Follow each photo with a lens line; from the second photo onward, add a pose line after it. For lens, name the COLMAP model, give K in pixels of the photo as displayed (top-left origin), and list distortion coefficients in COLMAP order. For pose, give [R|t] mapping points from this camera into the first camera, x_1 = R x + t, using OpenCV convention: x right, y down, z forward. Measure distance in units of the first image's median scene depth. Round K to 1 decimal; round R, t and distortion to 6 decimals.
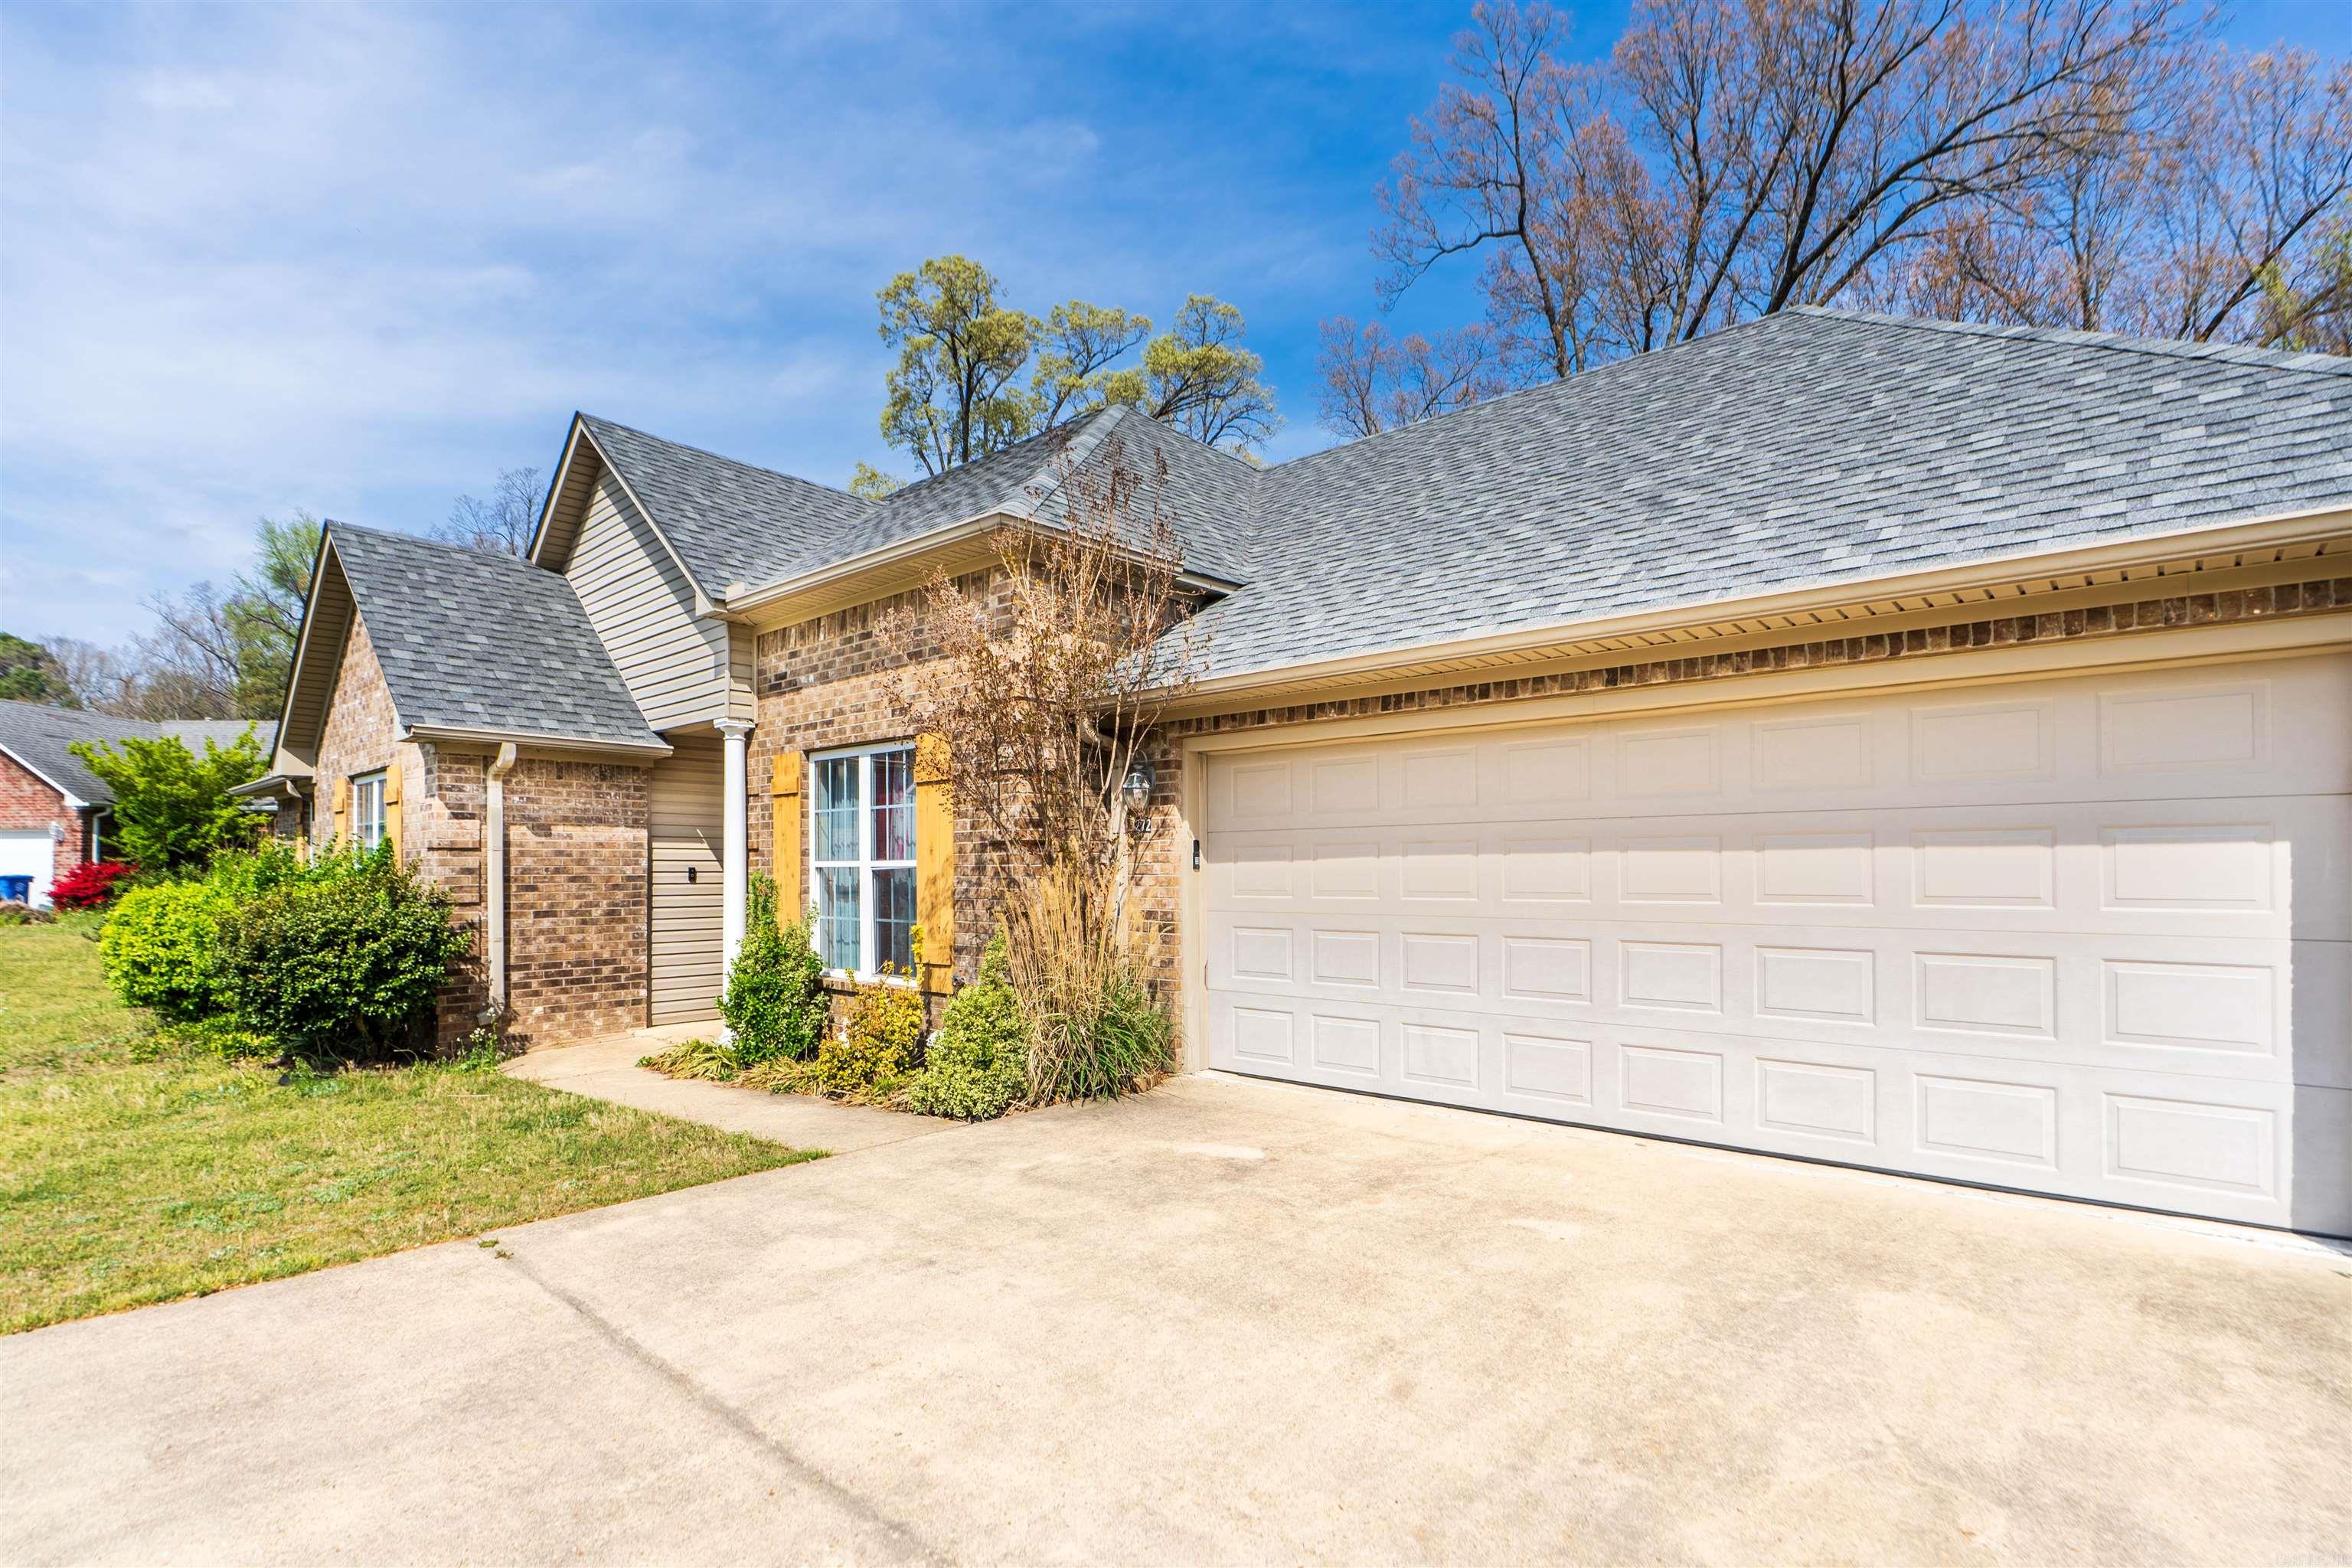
lens RADIAL K [[1094.0, 0, 1164.2], [0, 1094.0, 863.3], [0, 0, 1]] dist [-0.001408, -0.000115]
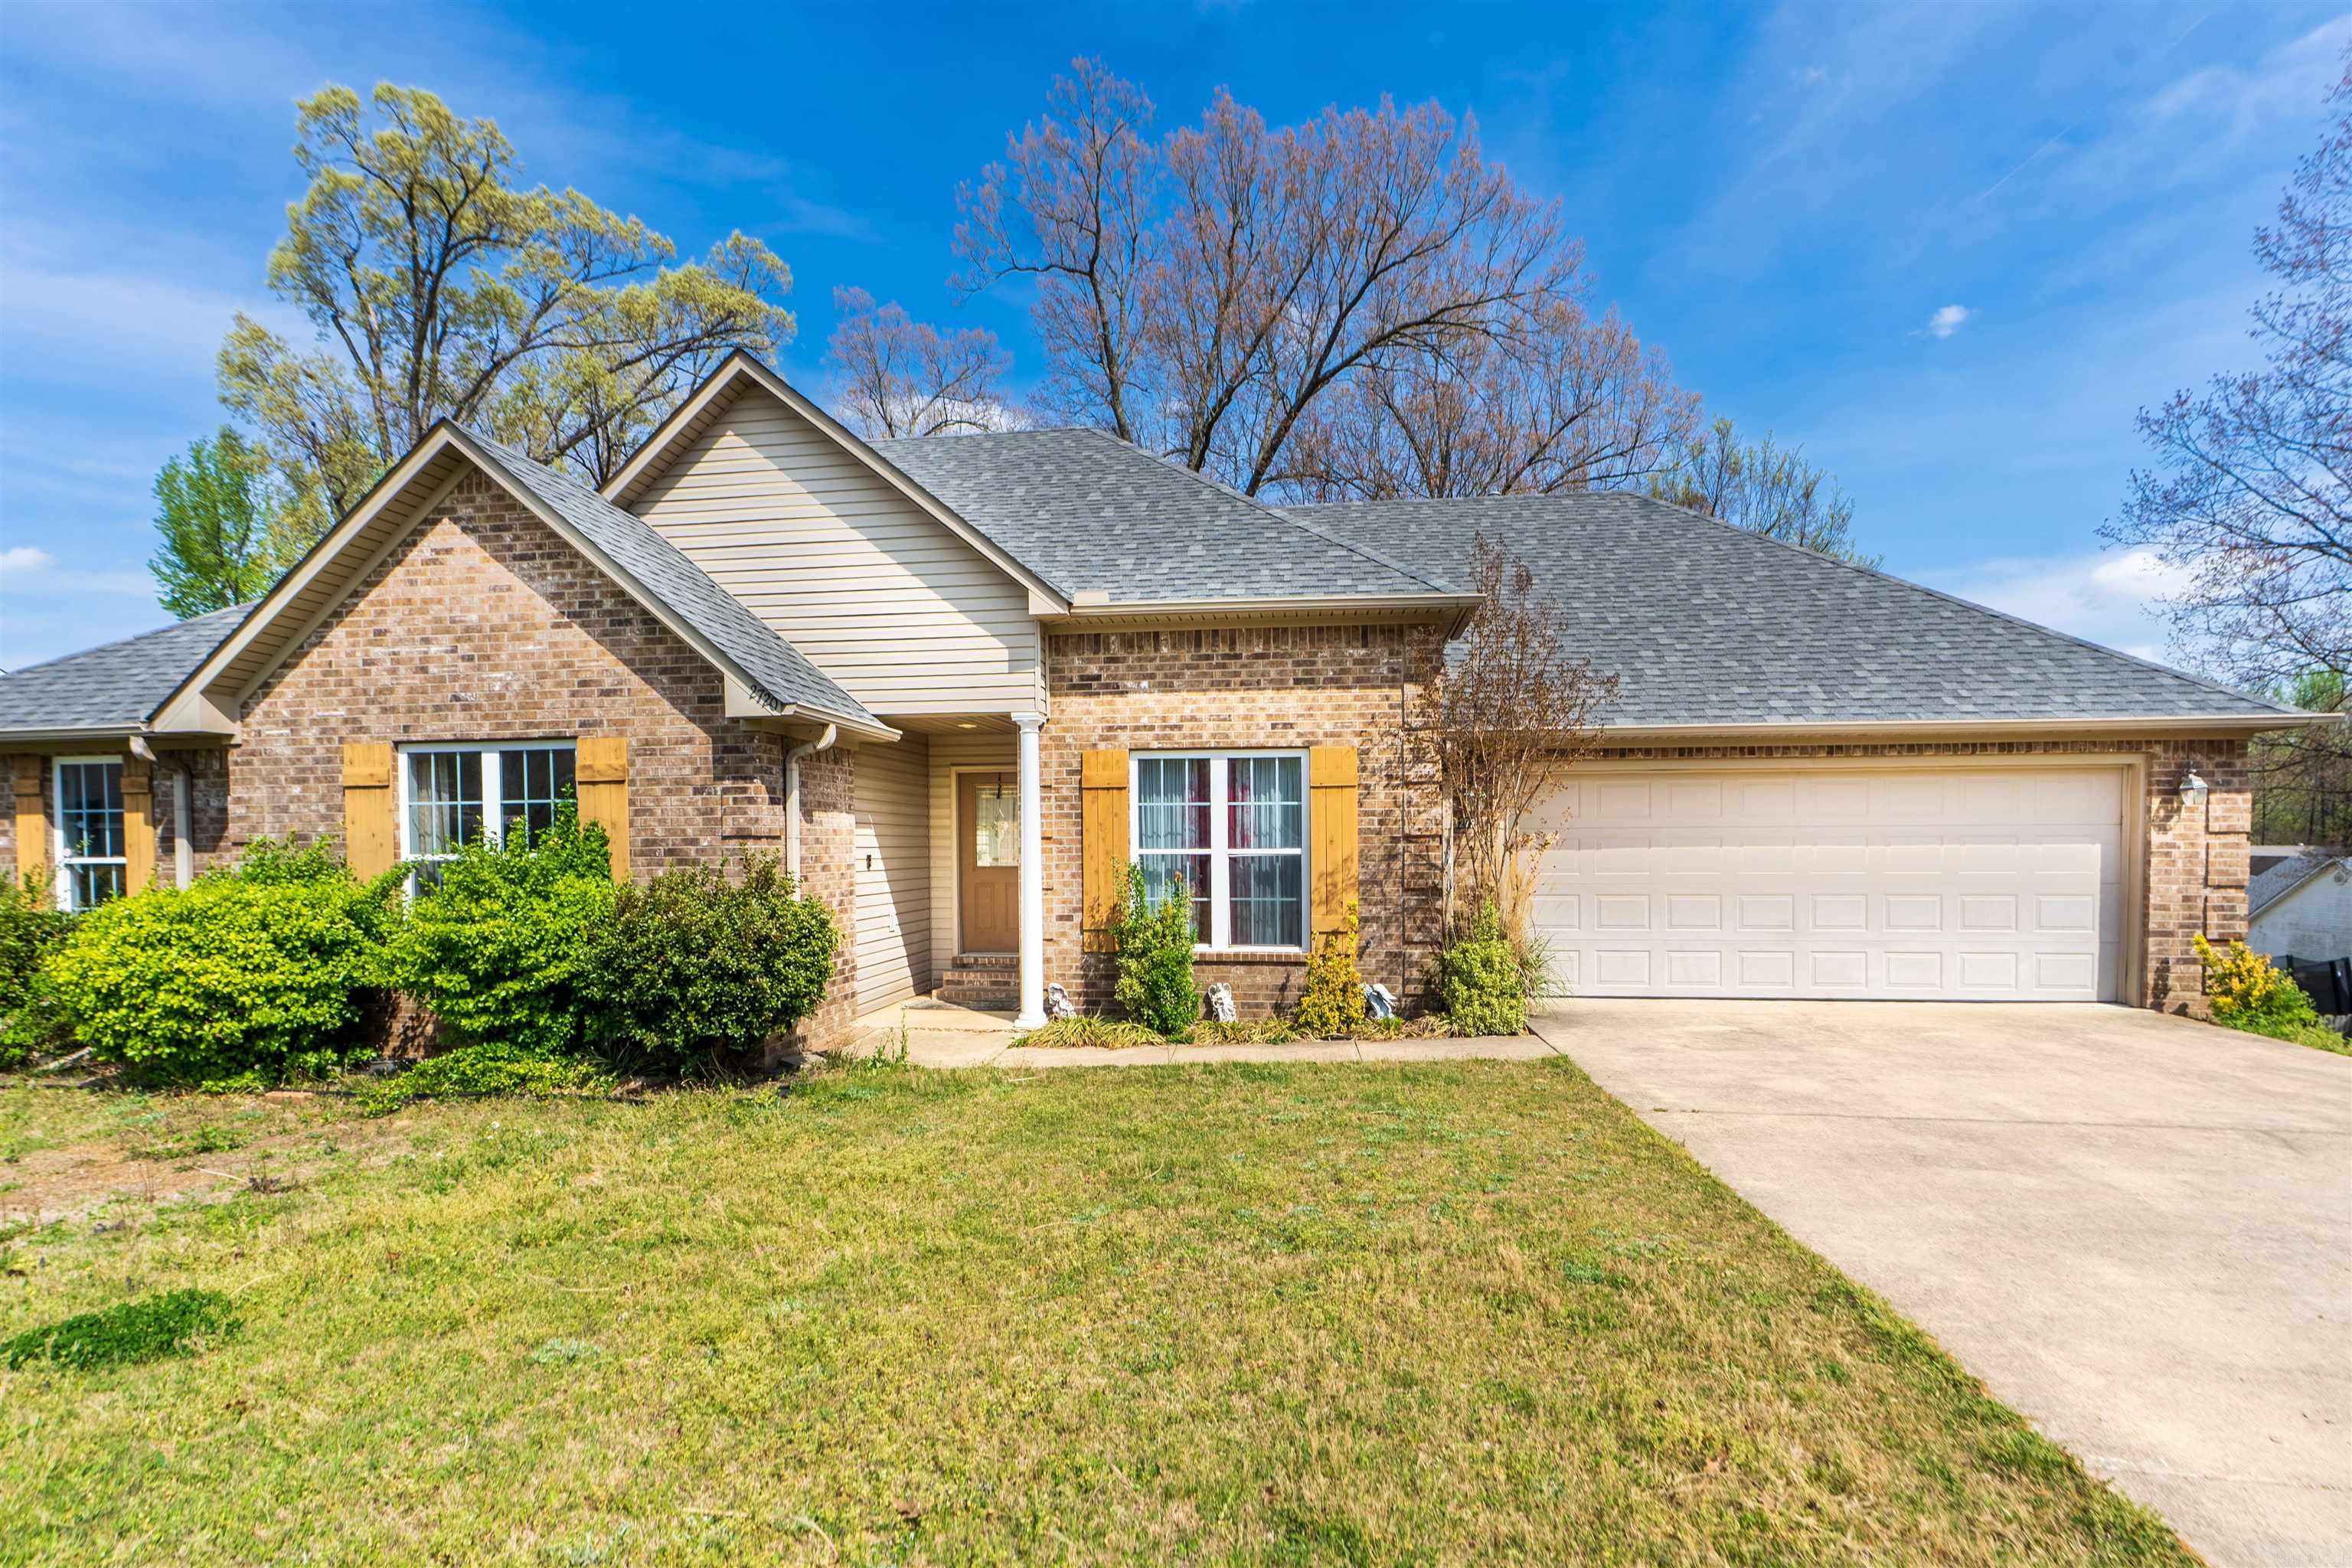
lens RADIAL K [[1094.0, 0, 1164.2], [0, 1094.0, 863.3], [0, 0, 1]] dist [-0.001408, -0.000115]
pose [[0.827005, -0.009942, 0.562107, -0.981063], [-0.000430, 0.999832, 0.018316, -0.008968], [-0.562195, -0.015389, 0.826861, 0.072263]]
